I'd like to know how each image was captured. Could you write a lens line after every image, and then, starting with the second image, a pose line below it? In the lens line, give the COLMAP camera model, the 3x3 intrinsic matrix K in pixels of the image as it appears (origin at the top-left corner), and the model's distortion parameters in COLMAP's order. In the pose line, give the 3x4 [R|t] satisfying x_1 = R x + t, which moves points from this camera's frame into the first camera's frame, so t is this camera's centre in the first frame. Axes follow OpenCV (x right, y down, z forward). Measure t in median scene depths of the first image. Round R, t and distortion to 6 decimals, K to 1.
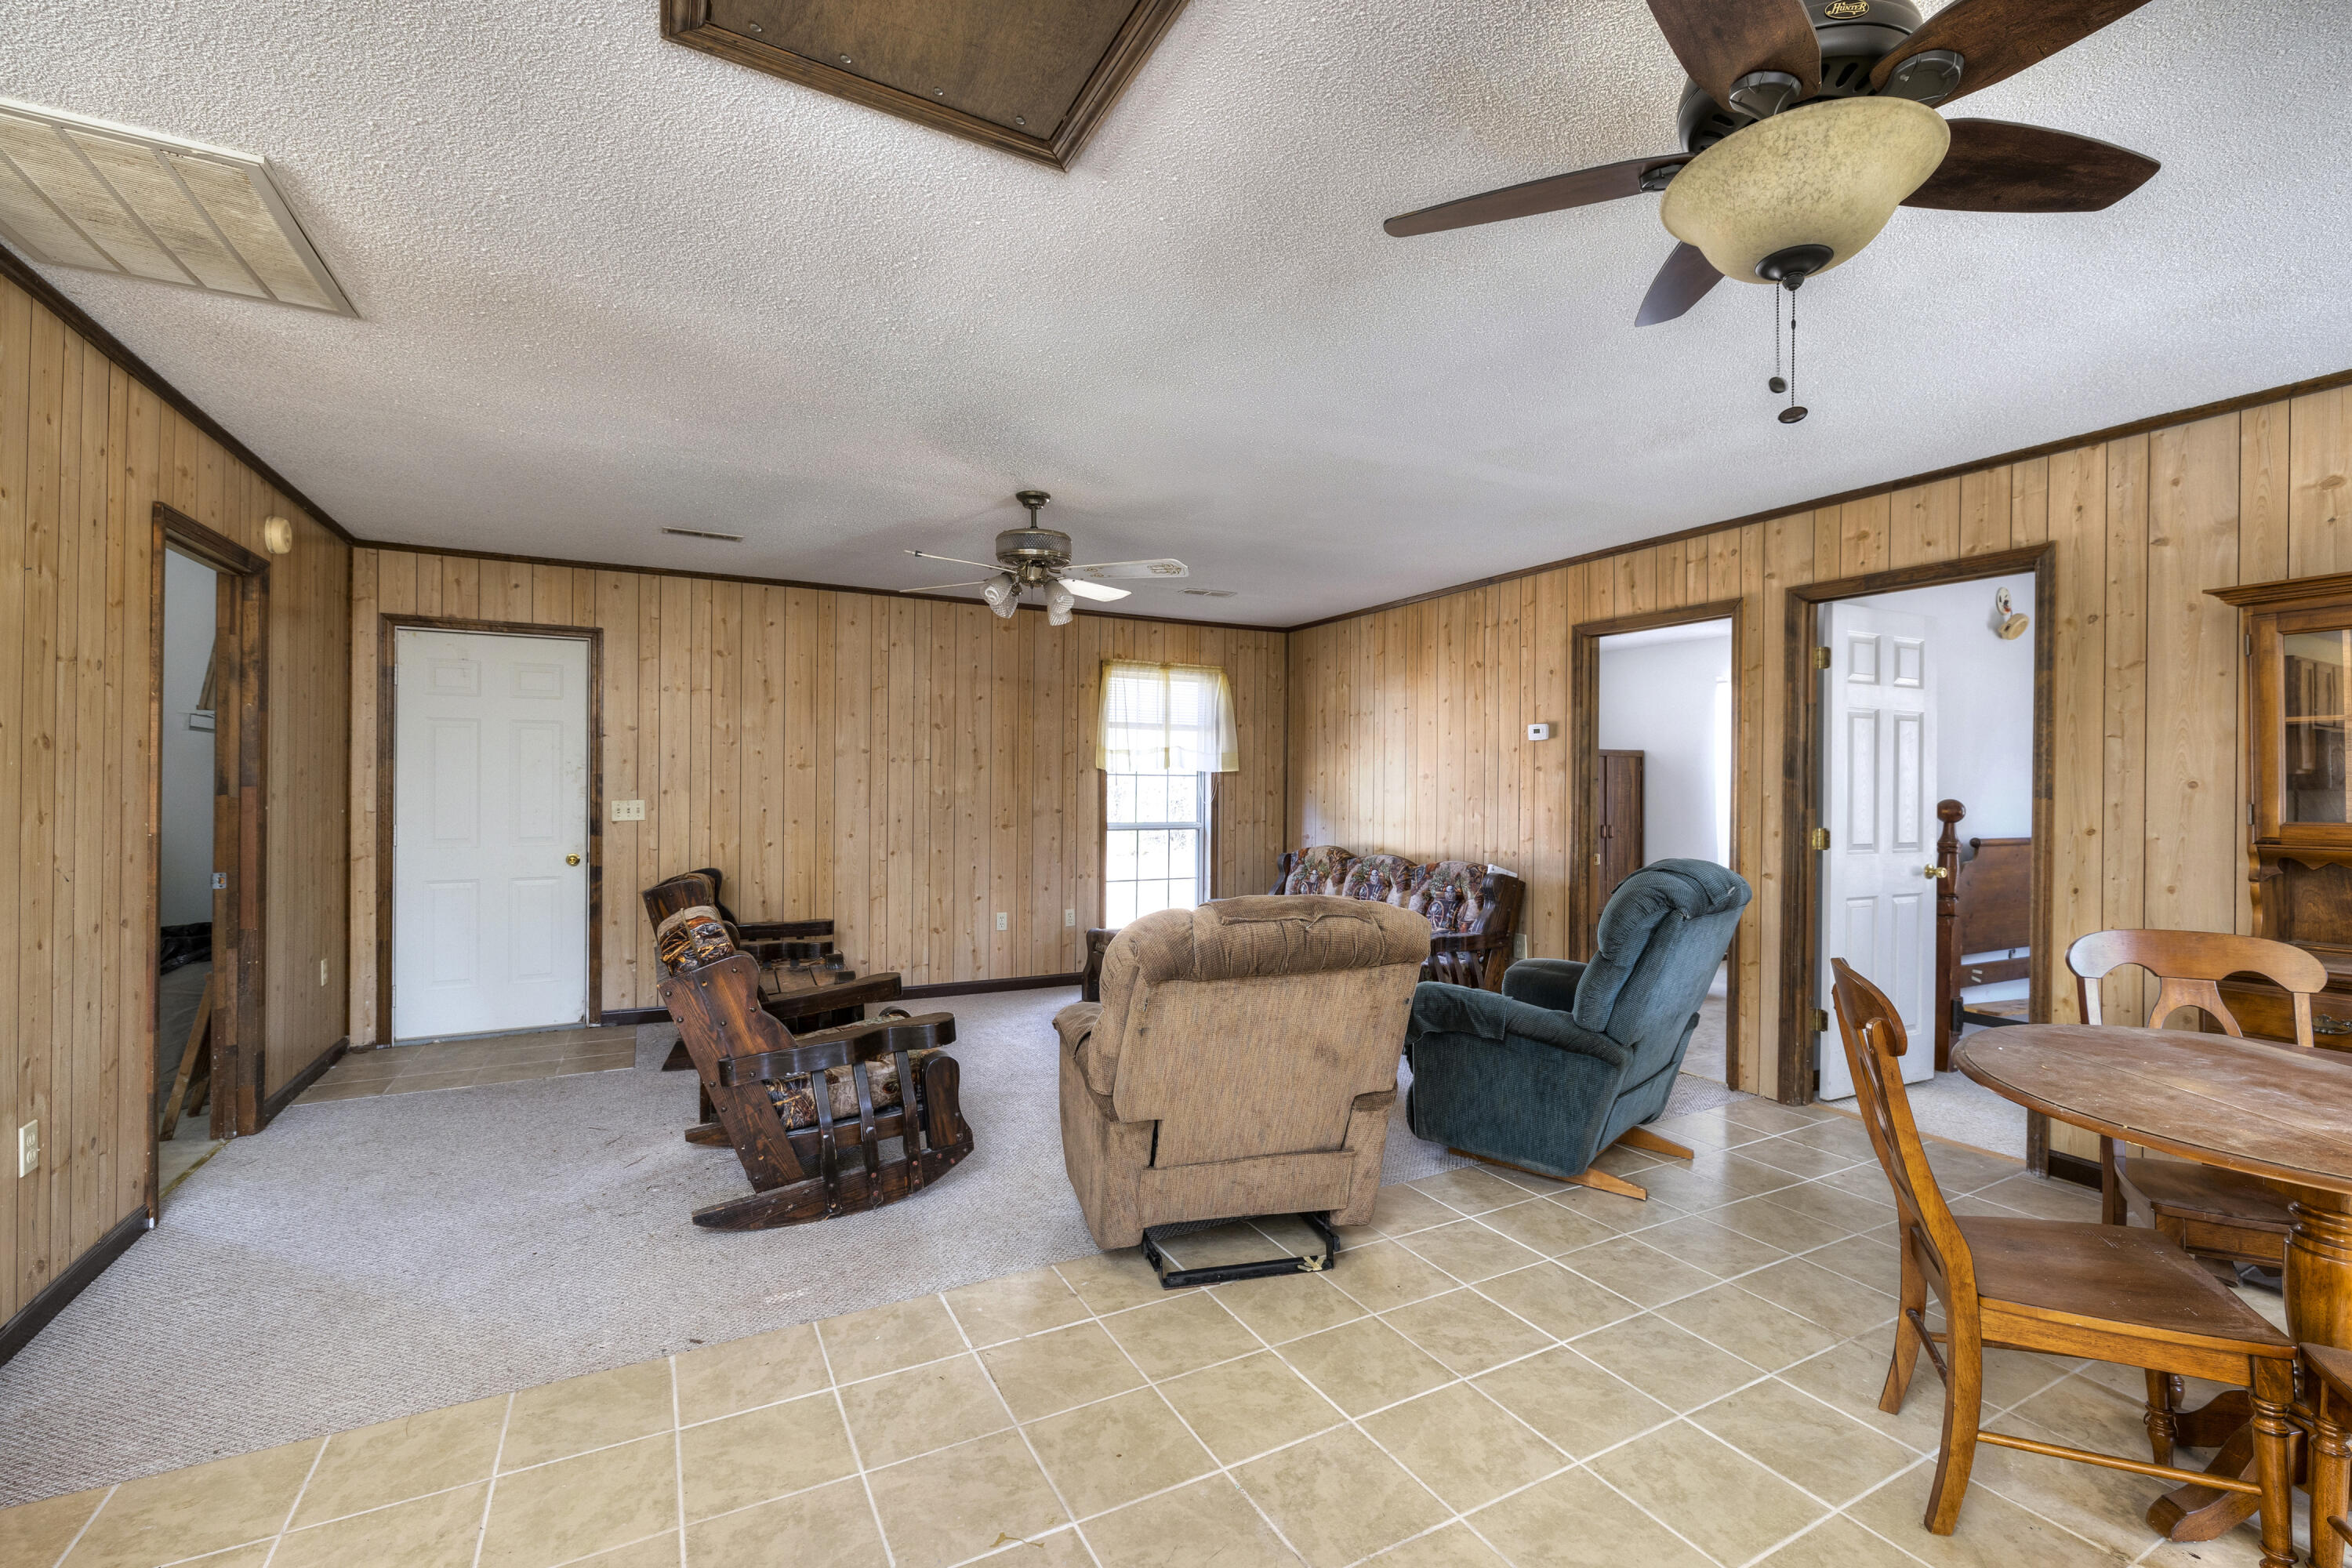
lens RADIAL K [[998.9, 0, 1165.6], [0, 998.9, 771.5], [0, 0, 1]] dist [-0.006581, 0.000480]
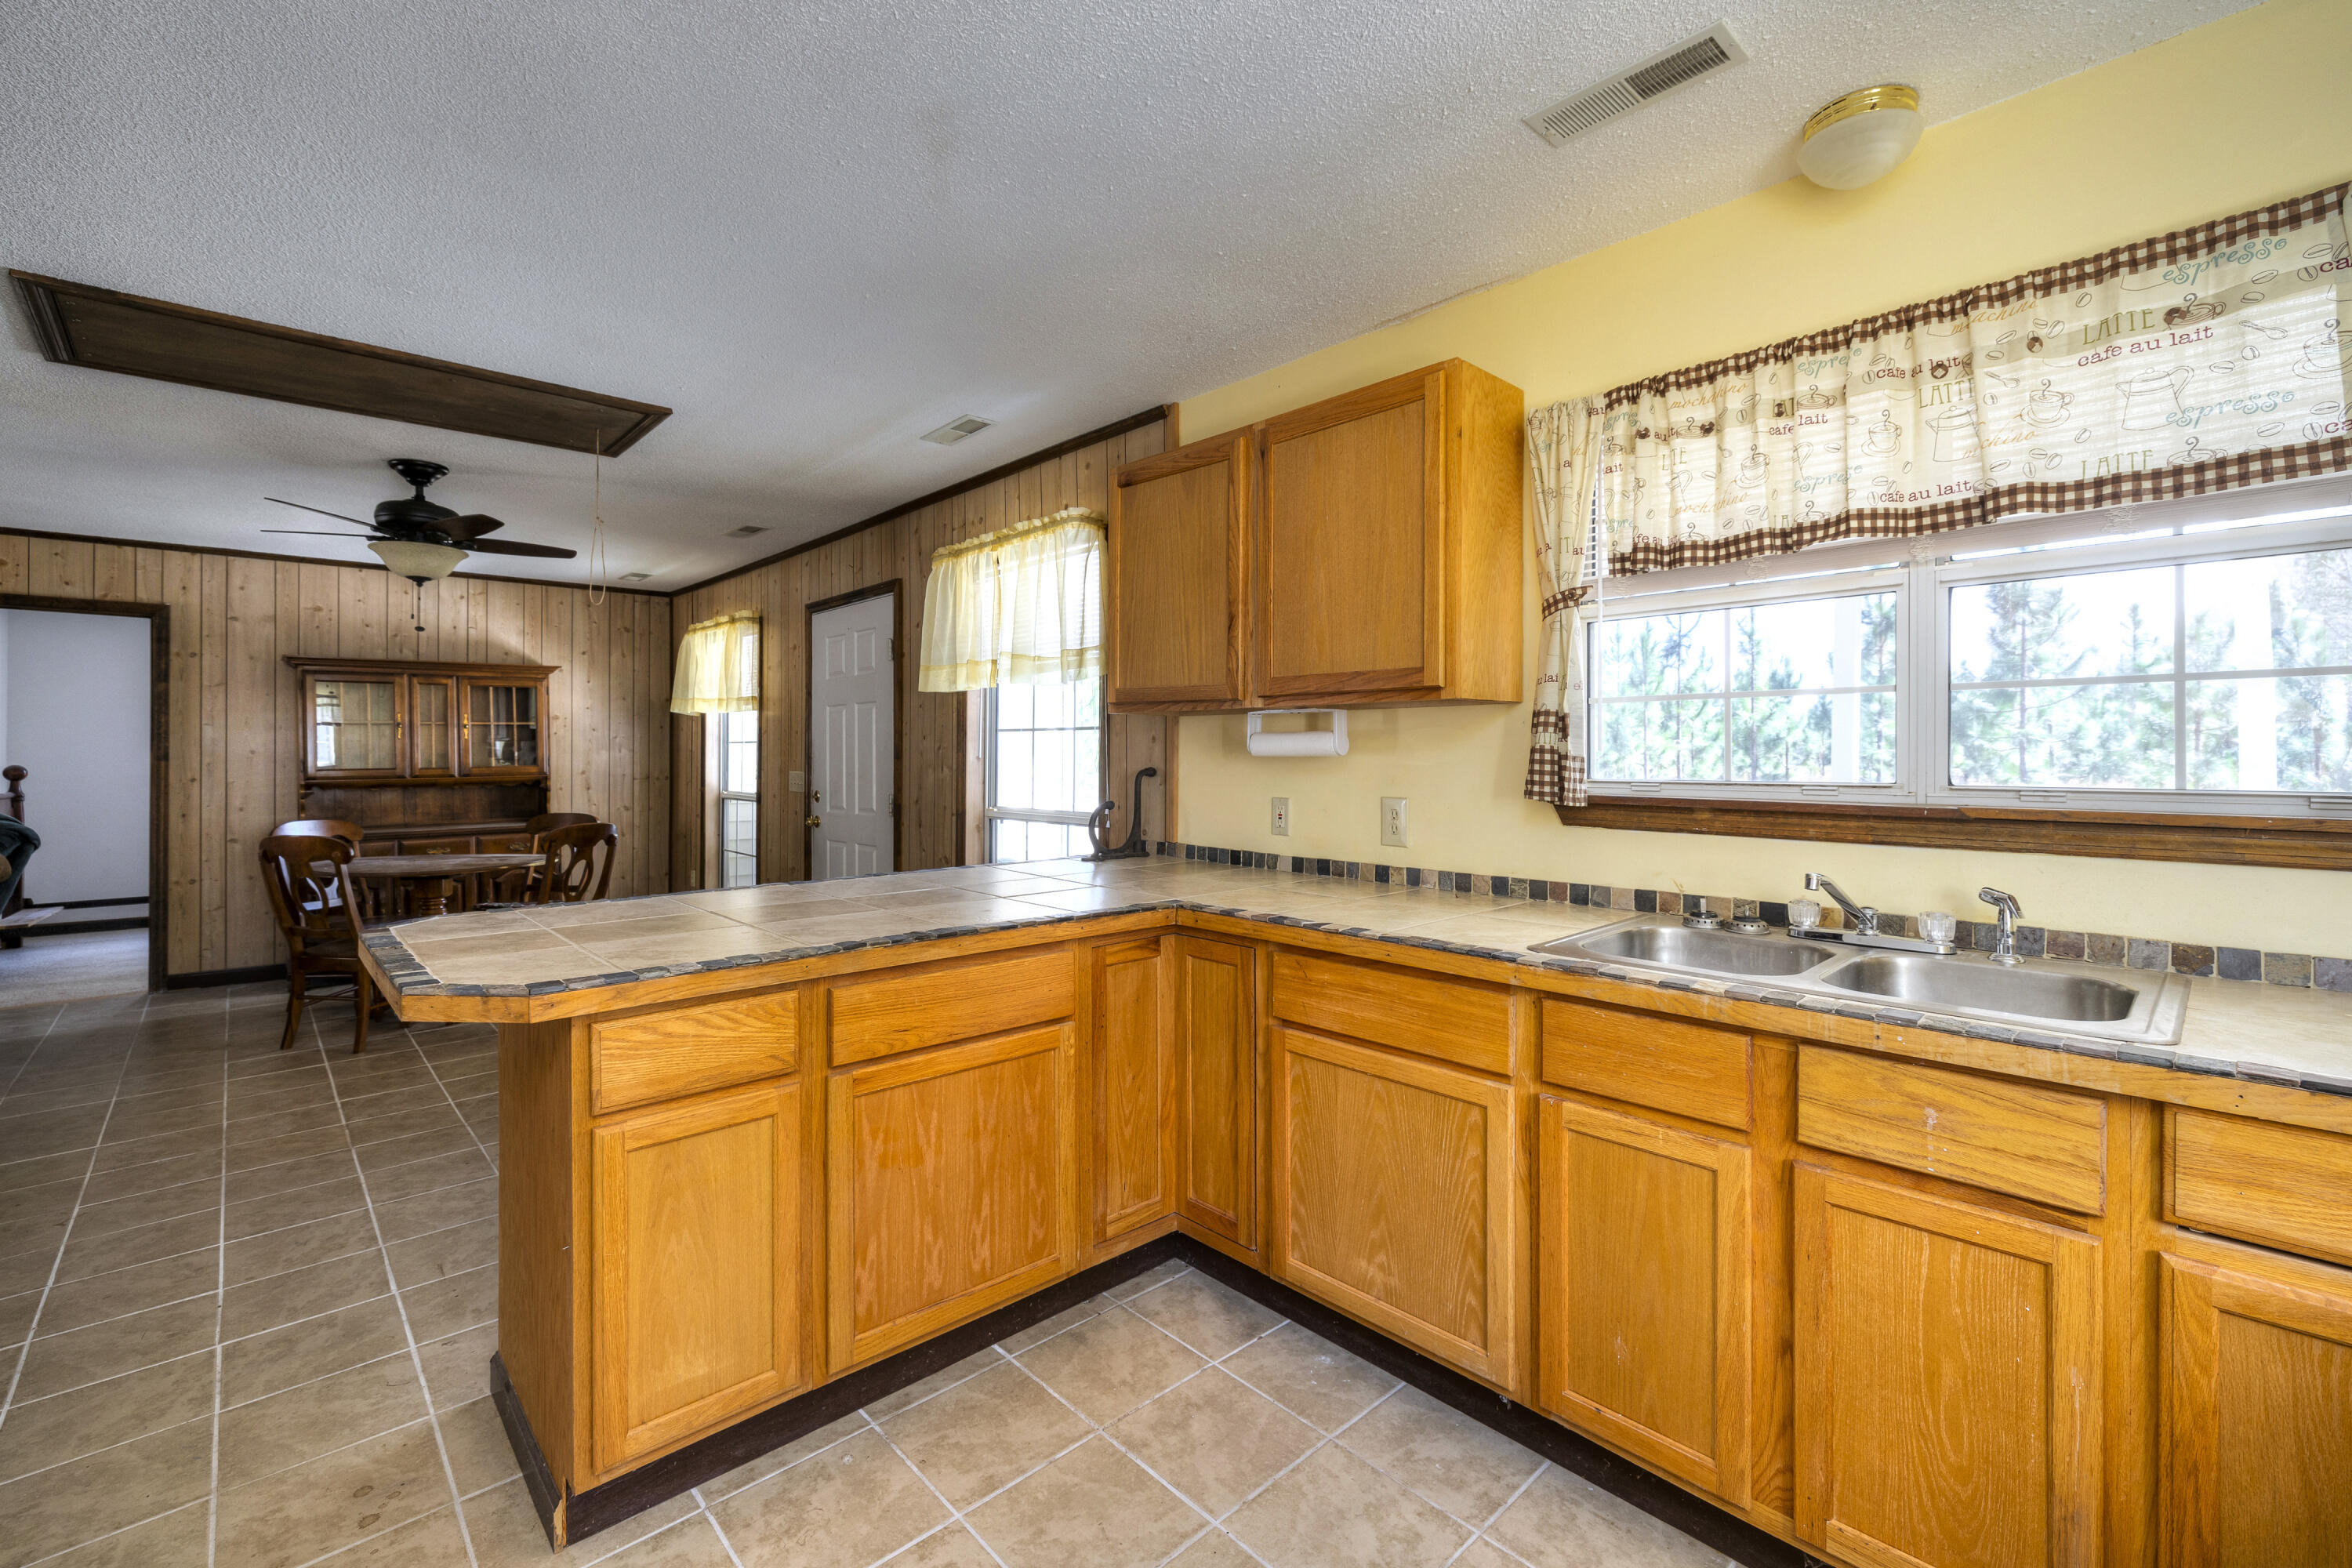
lens RADIAL K [[998.9, 0, 1175.6], [0, 998.9, 762.4], [0, 0, 1]] dist [-0.006581, 0.000480]
pose [[-0.276773, -0.012859, 0.960849, -0.844582], [-0.009991, 0.999895, 0.010504, -0.003113], [-0.960883, -0.006693, -0.276873, -0.107532]]
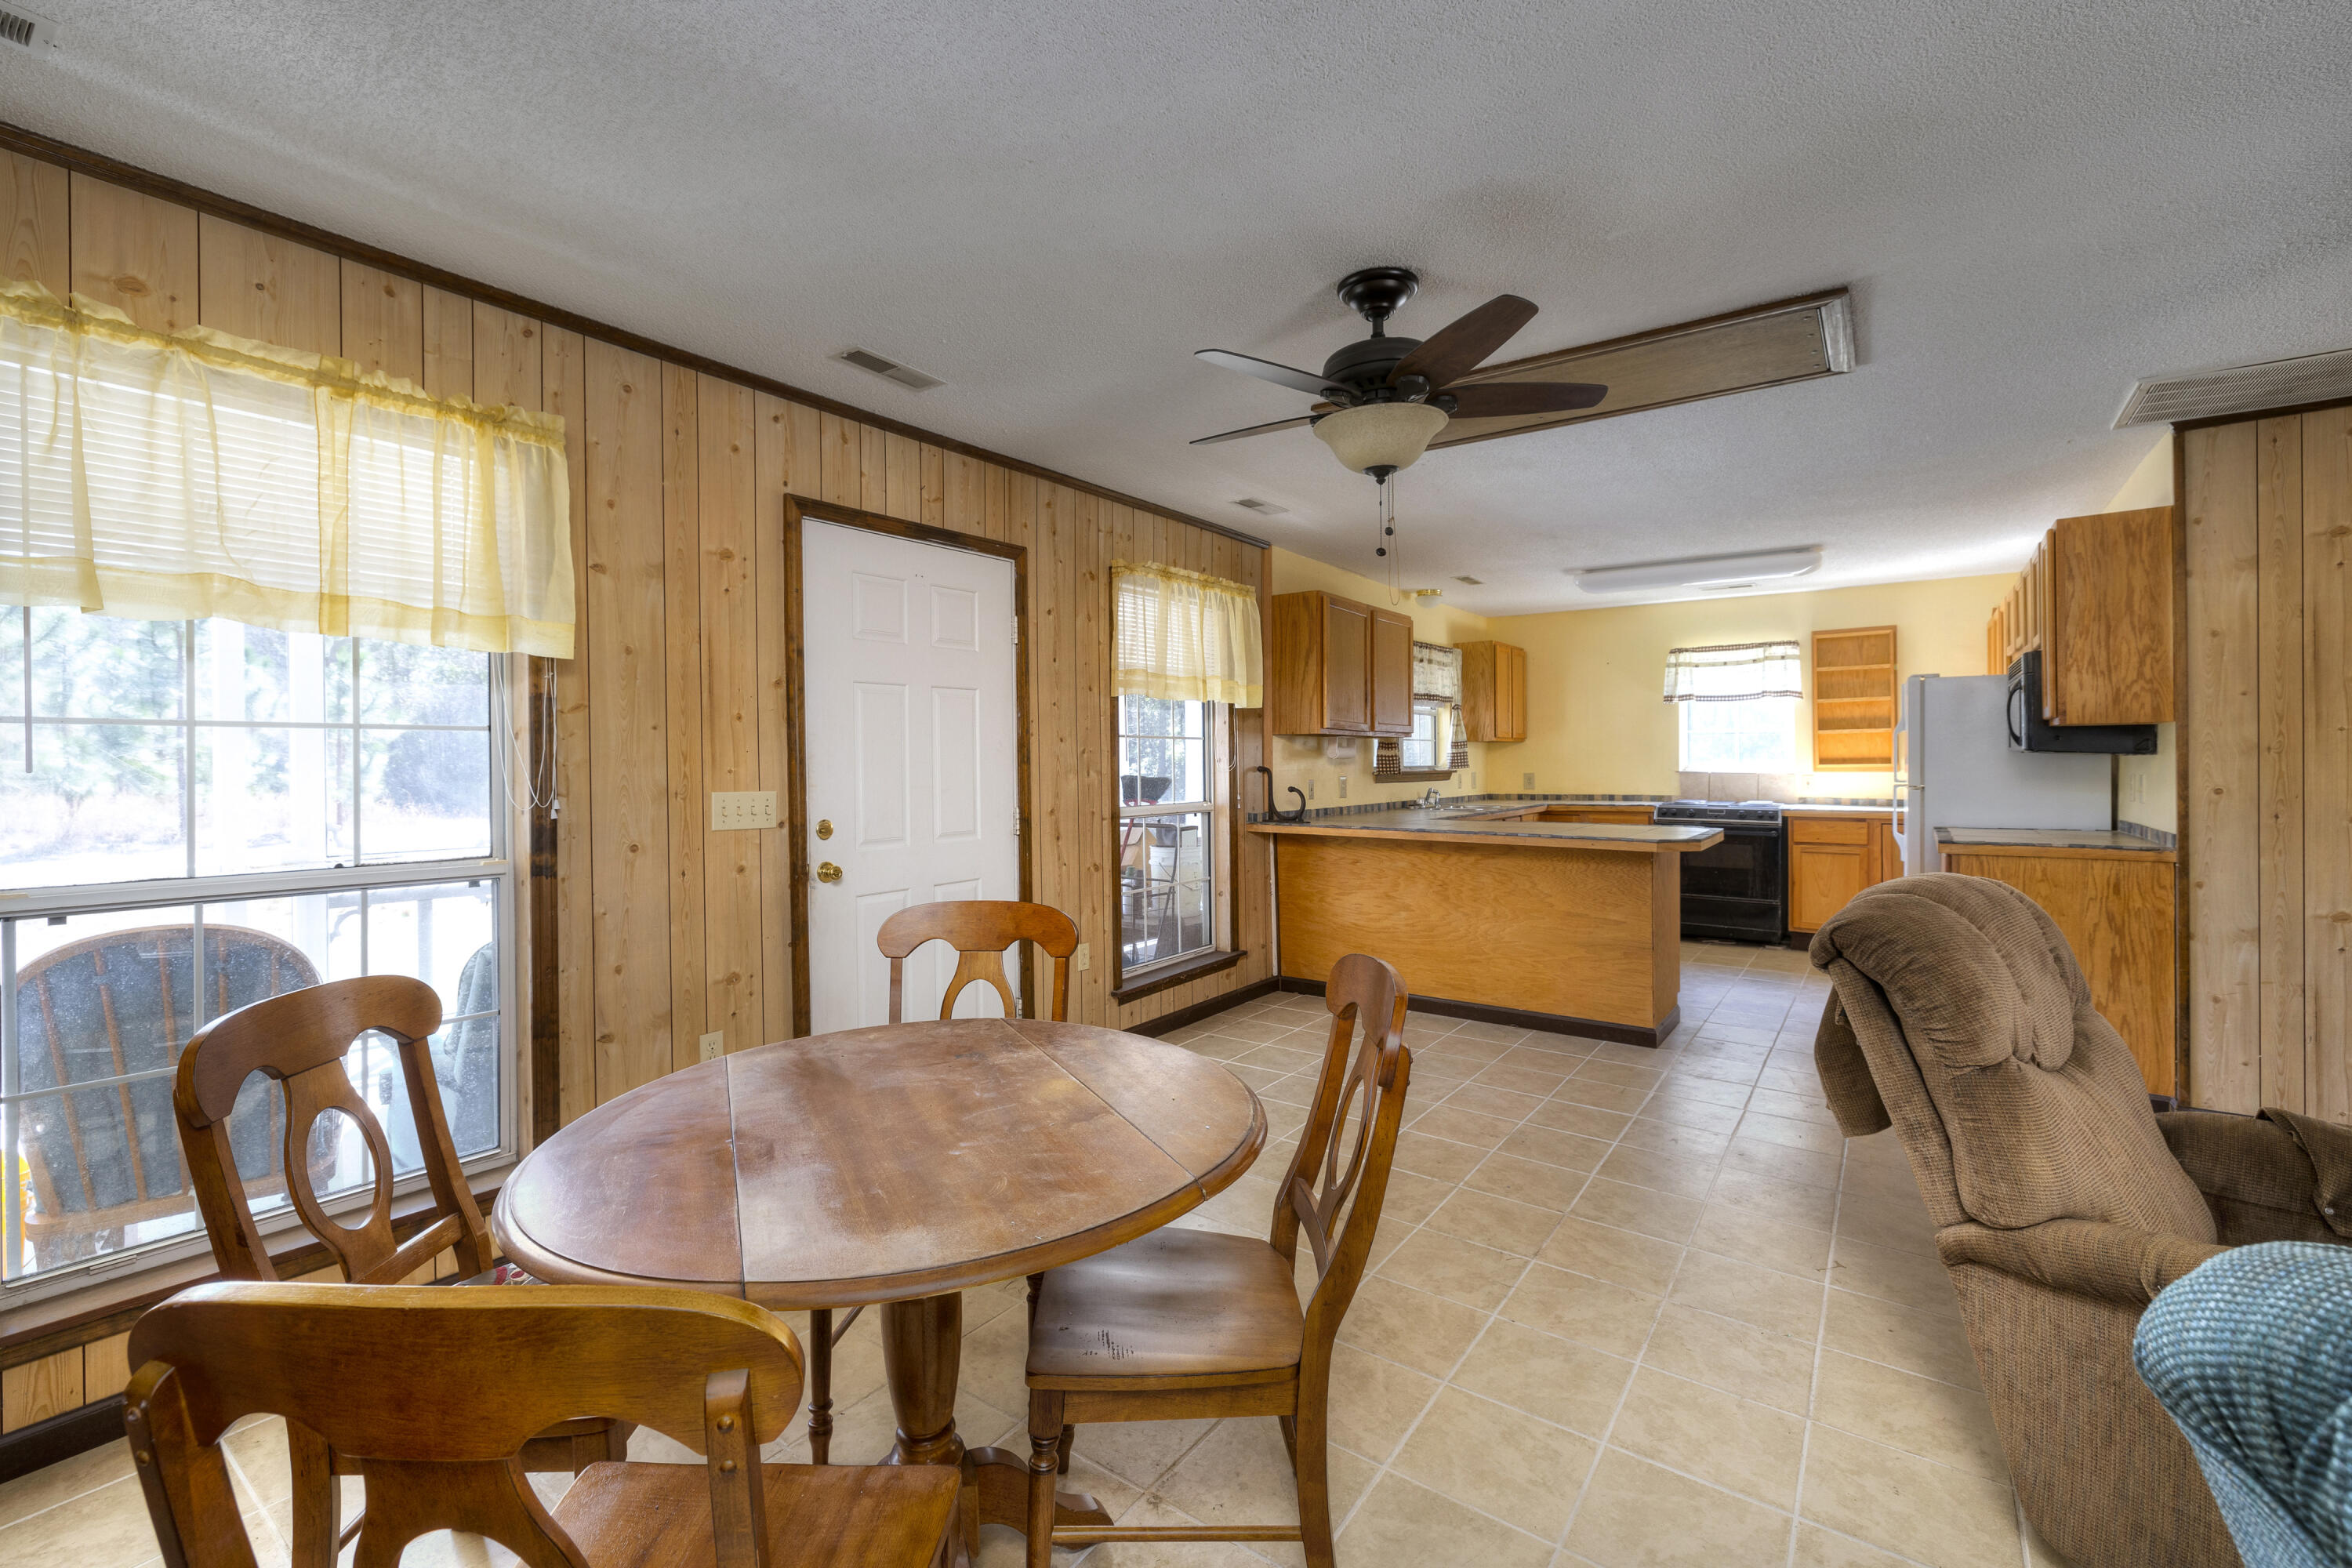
lens RADIAL K [[998.9, 0, 1158.5], [0, 998.9, 769.4], [0, 0, 1]] dist [-0.006581, 0.000480]
pose [[-0.896411, 0.003431, -0.443210, 0.643469], [0.005193, 0.999983, -0.002762, 0.016812], [0.443193, -0.004777, -0.896414, 0.788564]]
